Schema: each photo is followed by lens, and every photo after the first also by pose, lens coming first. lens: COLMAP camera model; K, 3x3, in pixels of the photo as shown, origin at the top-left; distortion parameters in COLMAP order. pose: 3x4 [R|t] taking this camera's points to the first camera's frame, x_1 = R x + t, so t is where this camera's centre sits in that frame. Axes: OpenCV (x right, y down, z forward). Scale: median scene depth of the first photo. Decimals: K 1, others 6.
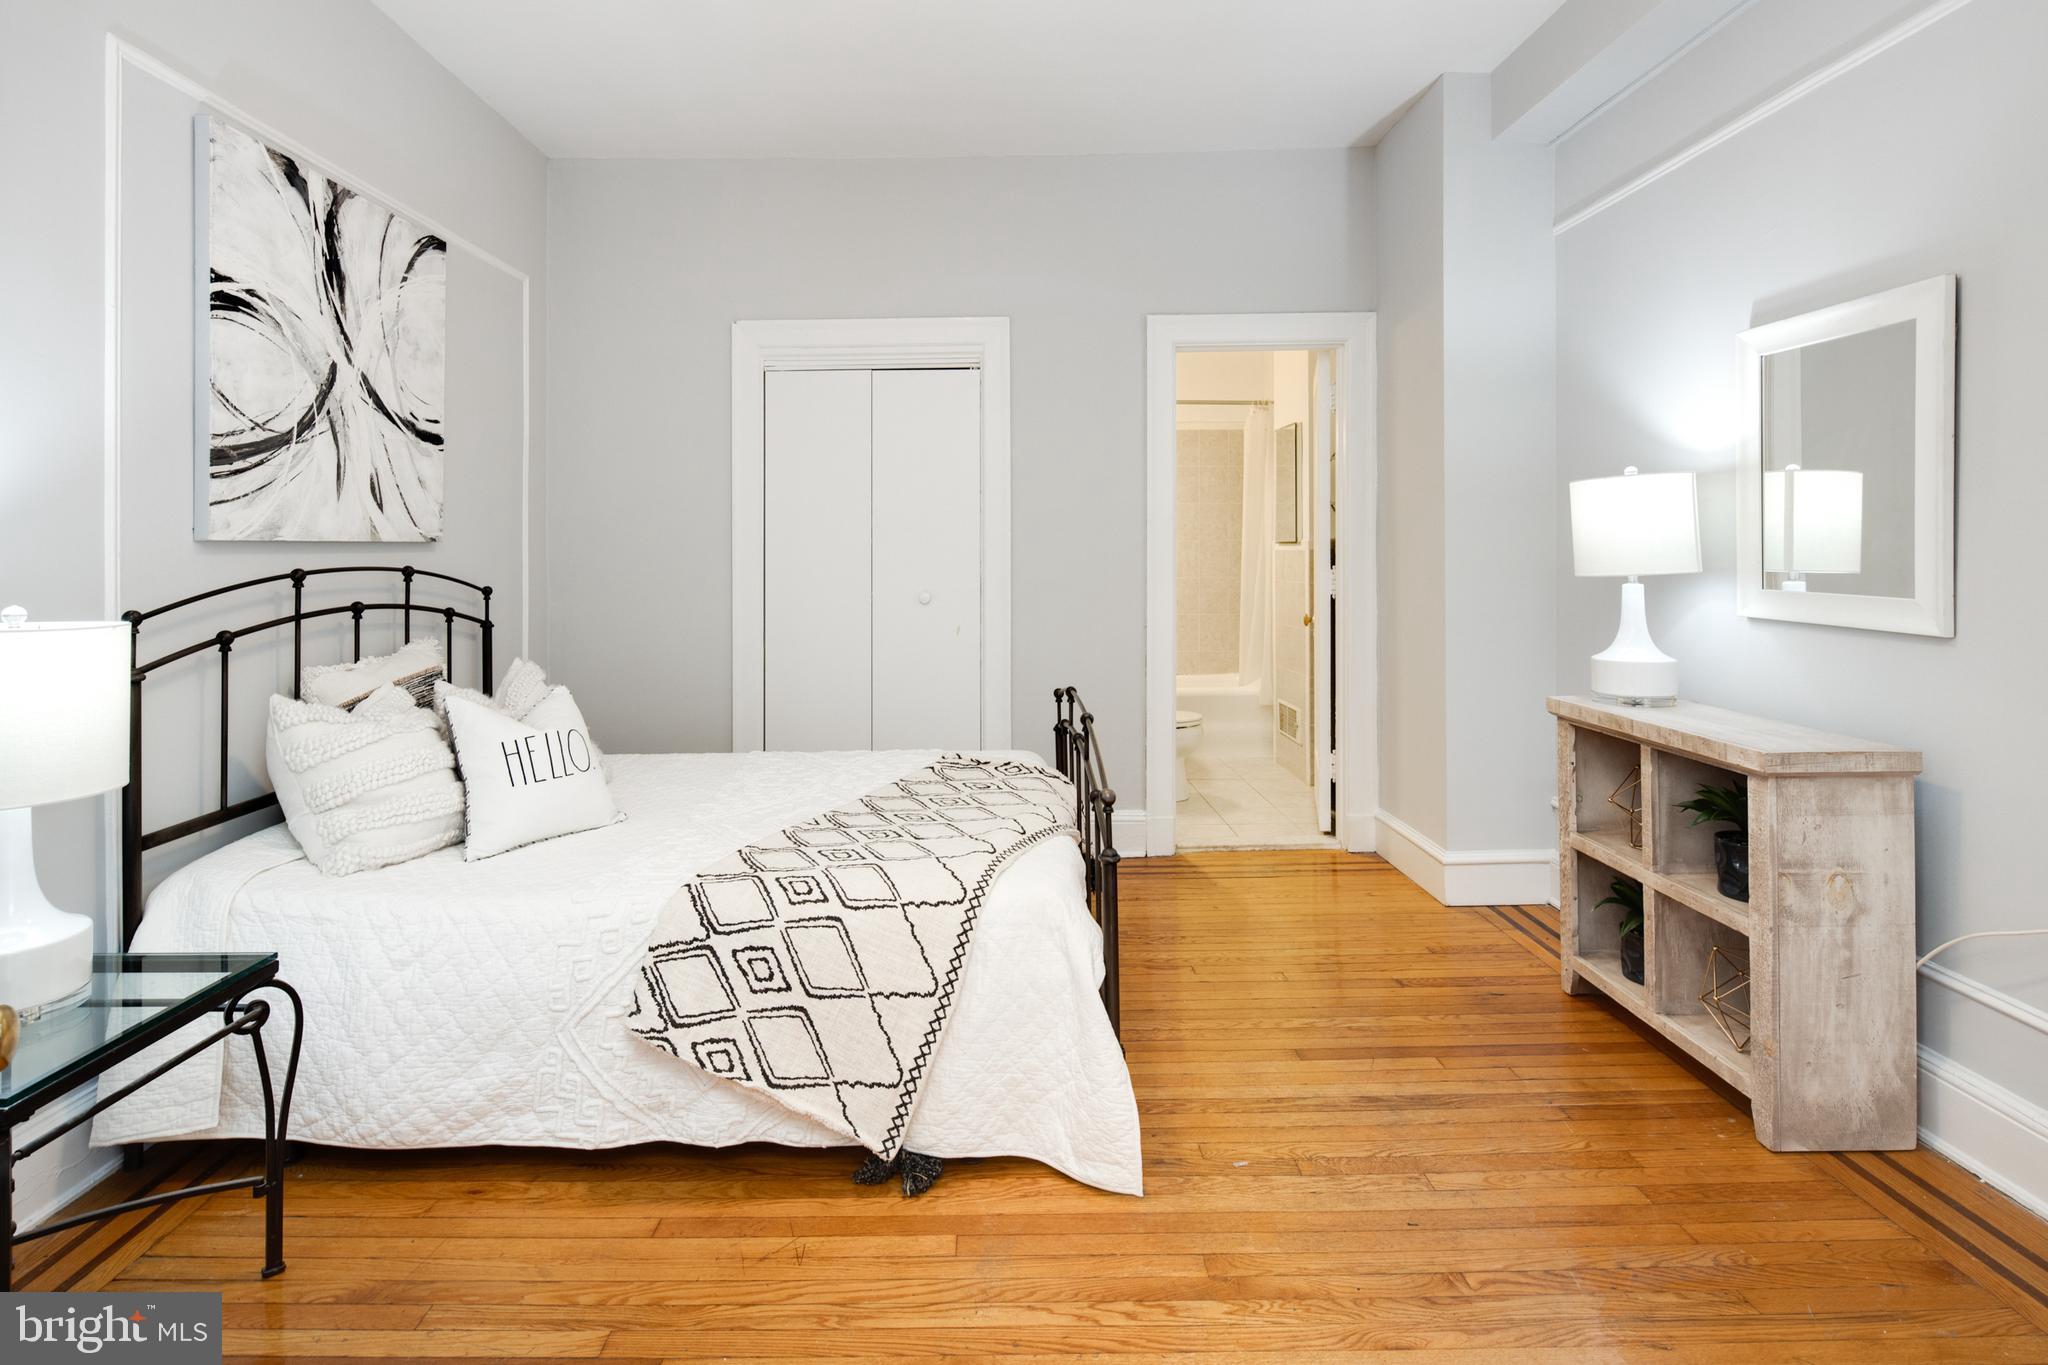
lens RADIAL K [[1005.3, 0, 995.8], [0, 1005.3, 552.6], [0, 0, 1]] dist [0.004878, -0.002821]
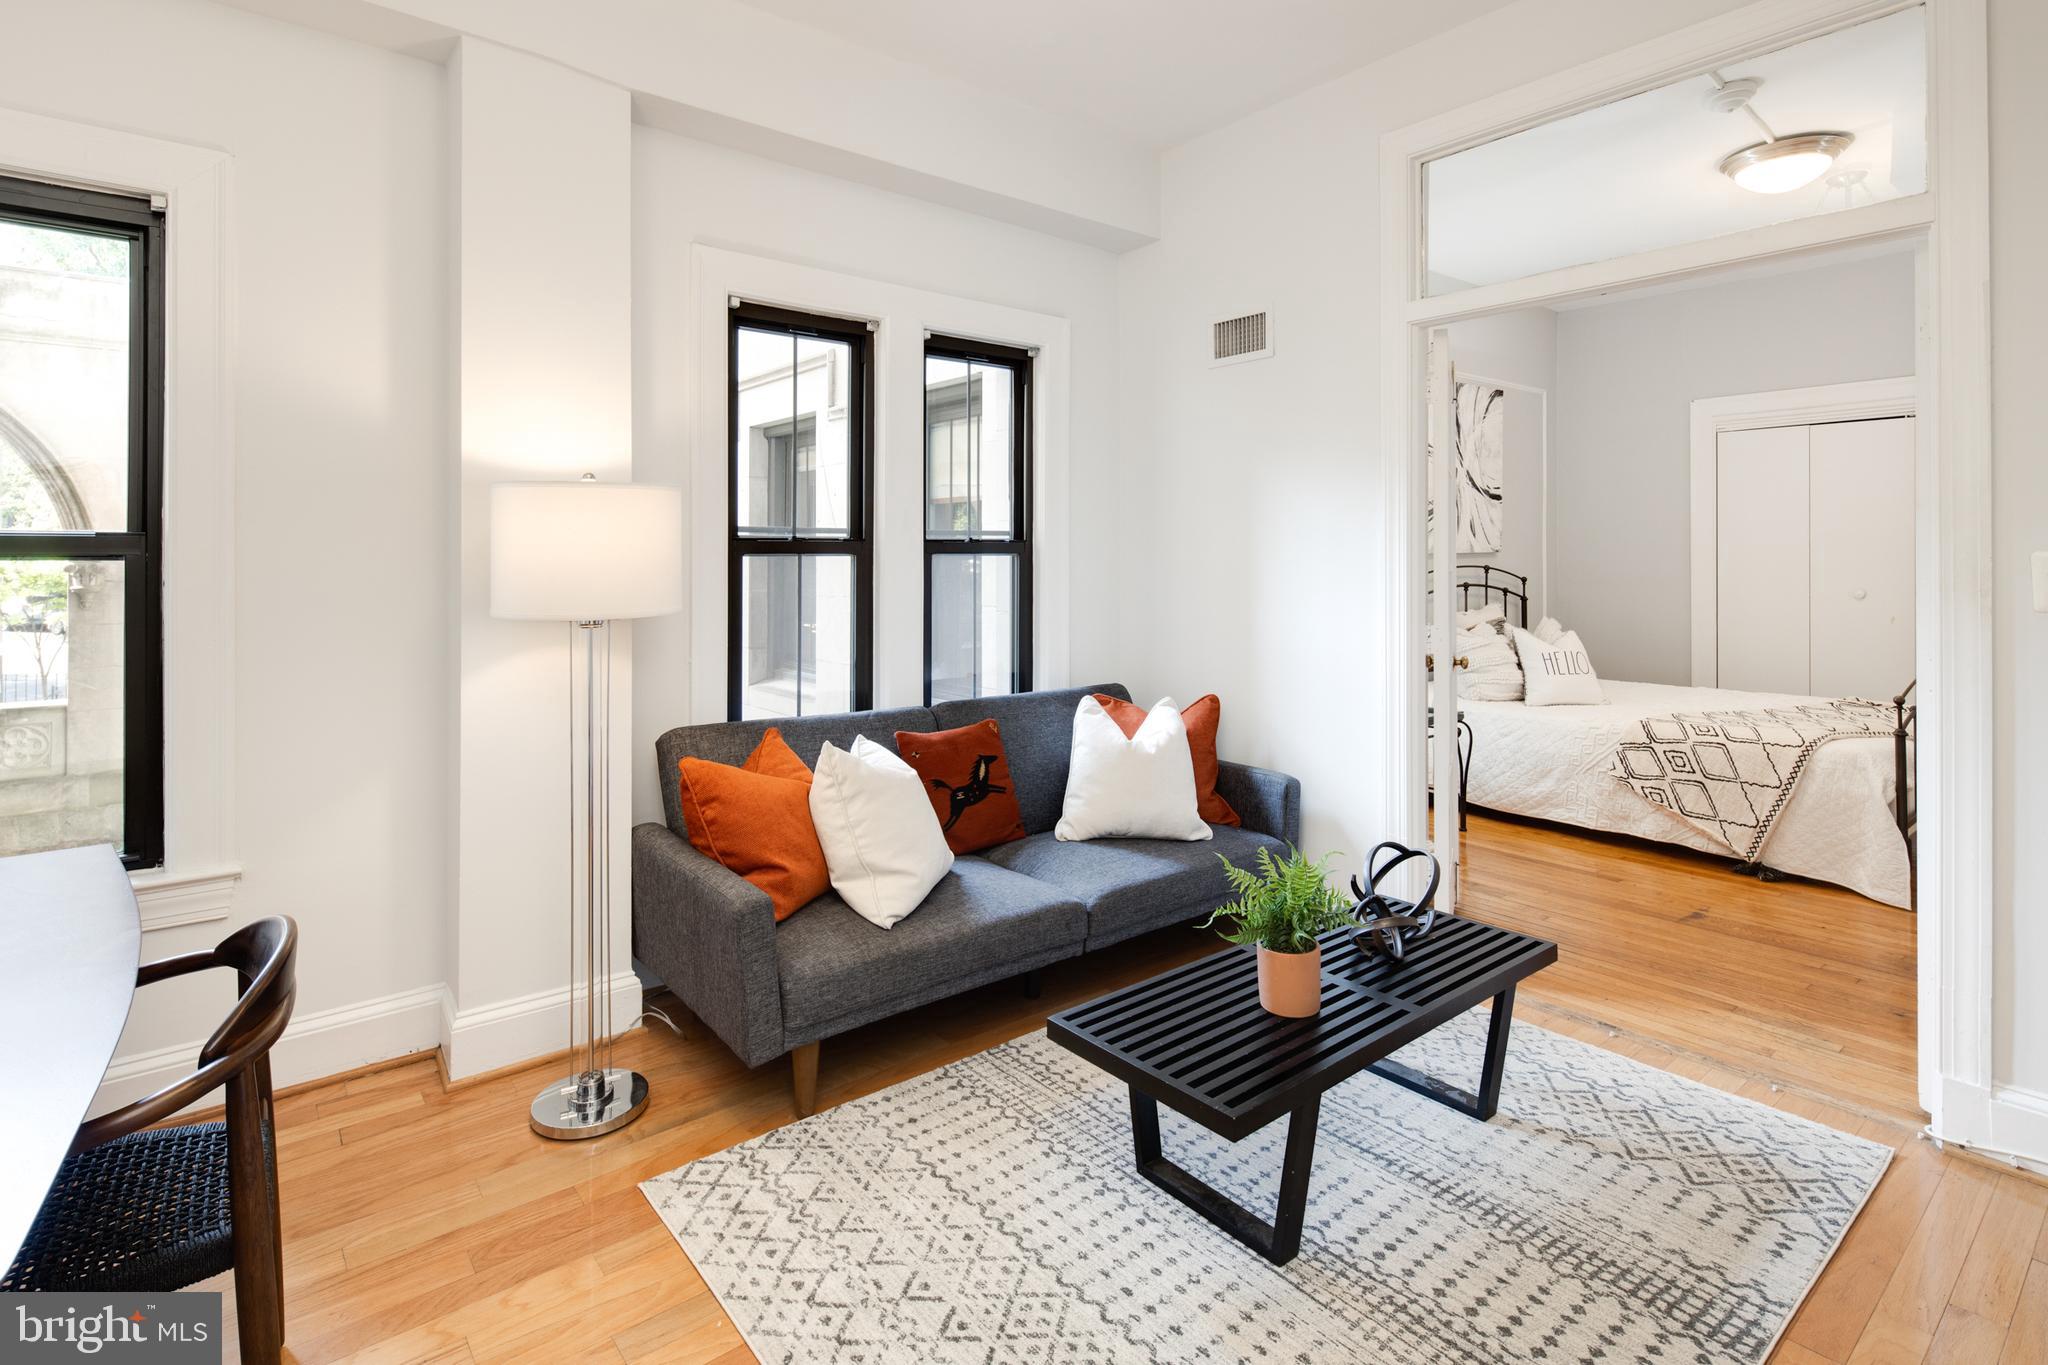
lens RADIAL K [[1005.3, 0, 1012.4], [0, 1005.3, 537.7], [0, 0, 1]] dist [0.004878, -0.002821]
pose [[0.625330, -0.008508, -0.780314, 0.422336], [-0.002739, 0.999910, -0.013097, -0.013090], [0.780356, 0.010327, 0.625251, -1.093931]]
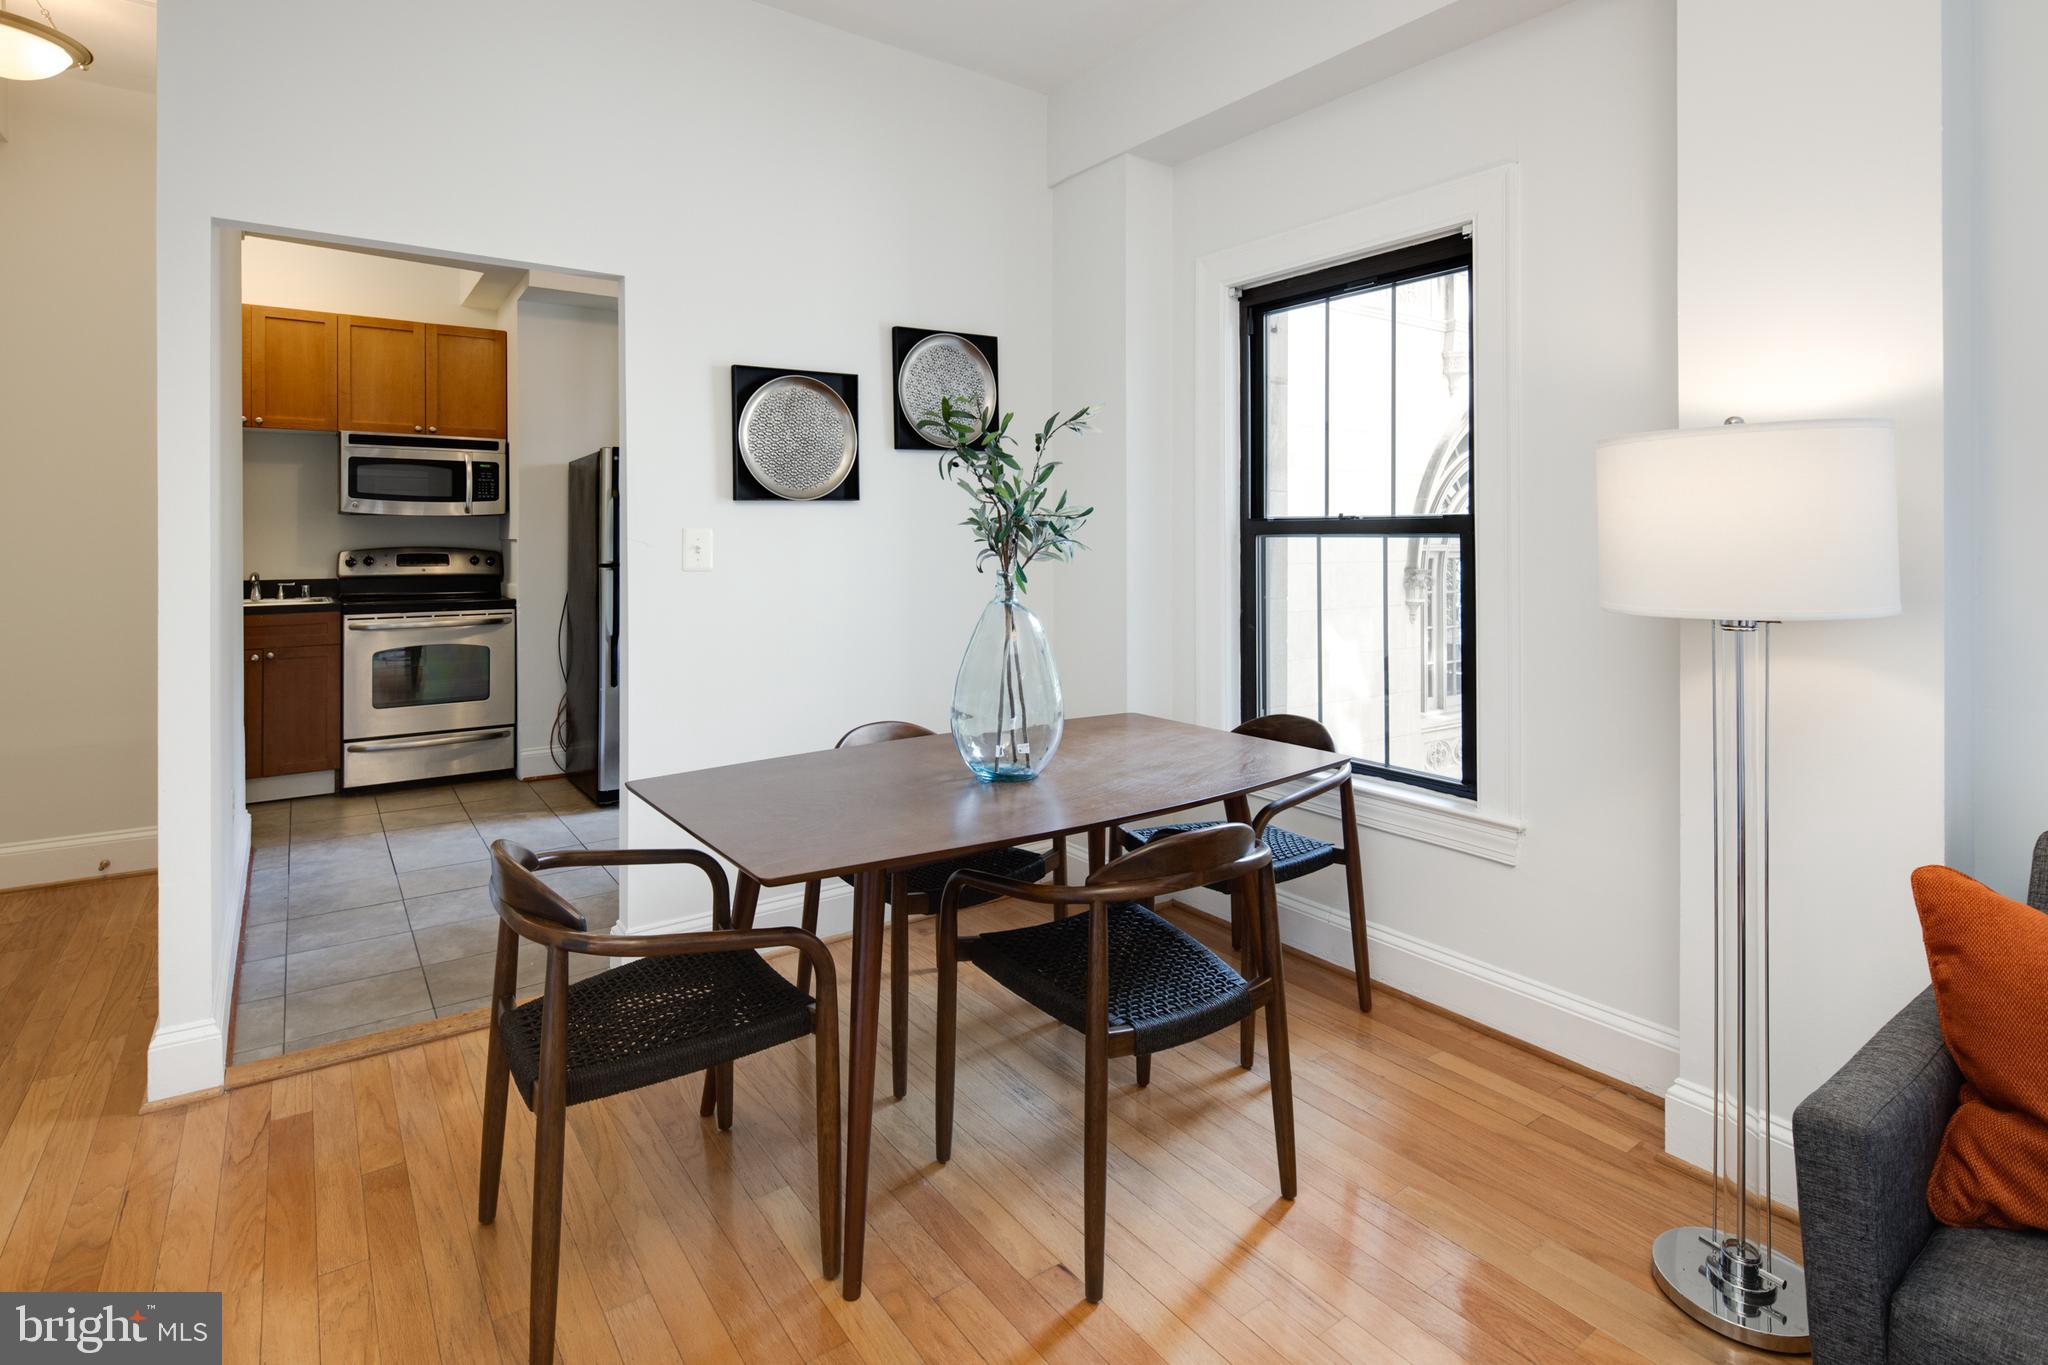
lens RADIAL K [[1002.3, 0, 1018.1], [0, 1002.3, 531.8], [0, 0, 1]] dist [0.001747, -0.004017]
pose [[-0.814347, 0.000982, -0.580377, 0.244998], [0.003597, 0.999988, -0.003355, -0.007476], [0.580367, -0.004820, -0.814341, -0.581932]]
